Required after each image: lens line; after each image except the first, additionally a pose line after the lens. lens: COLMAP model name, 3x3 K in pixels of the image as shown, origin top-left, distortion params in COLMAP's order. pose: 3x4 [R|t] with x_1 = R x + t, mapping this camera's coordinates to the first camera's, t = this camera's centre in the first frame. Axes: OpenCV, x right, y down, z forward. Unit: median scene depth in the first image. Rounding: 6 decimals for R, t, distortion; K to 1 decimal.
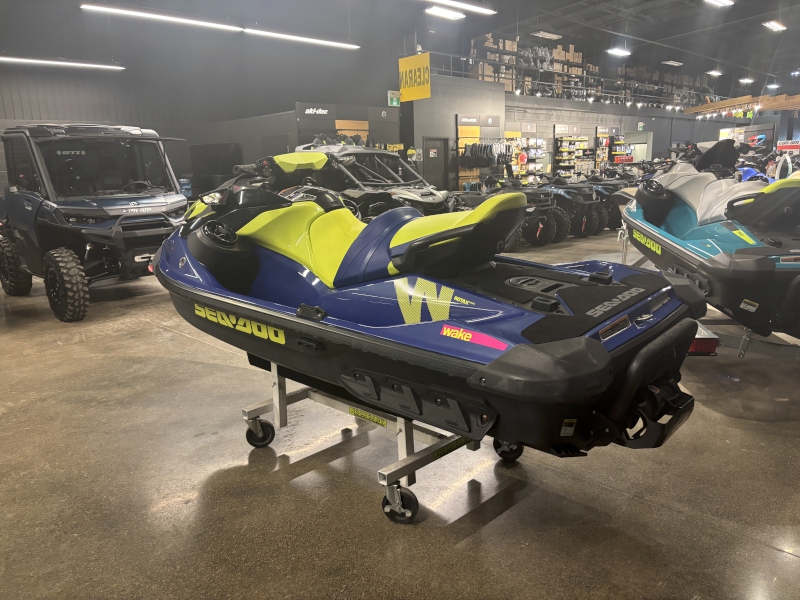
lens RADIAL K [[601.1, 0, 400.0], [0, 601.1, 300.0], [0, 0, 1]] dist [0.107690, -0.137470]
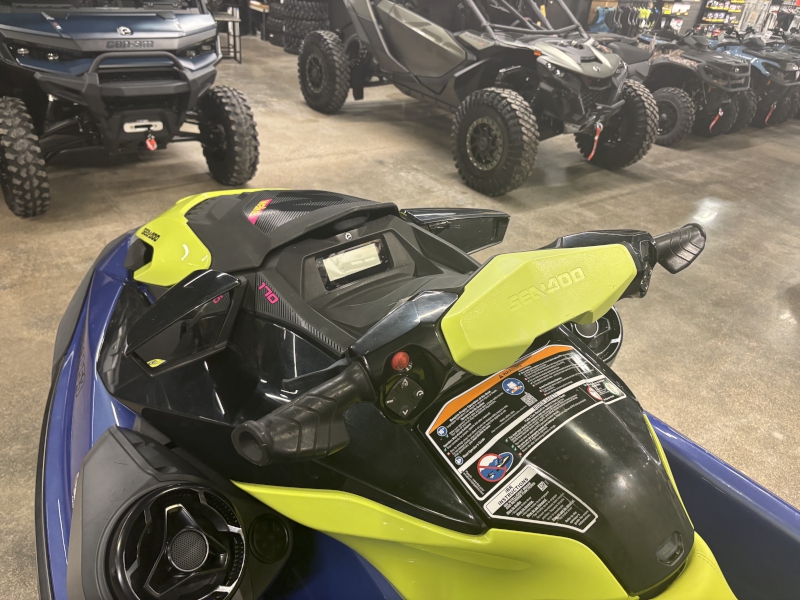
lens RADIAL K [[601.1, 0, 400.0], [0, 601.1, 300.0], [0, 0, 1]] dist [0.107690, -0.137470]
pose [[0.983079, 0.177911, -0.043625, -0.103662], [-0.155753, 0.937183, 0.312137, -0.144852], [0.096417, -0.300060, 0.949035, 0.394214]]
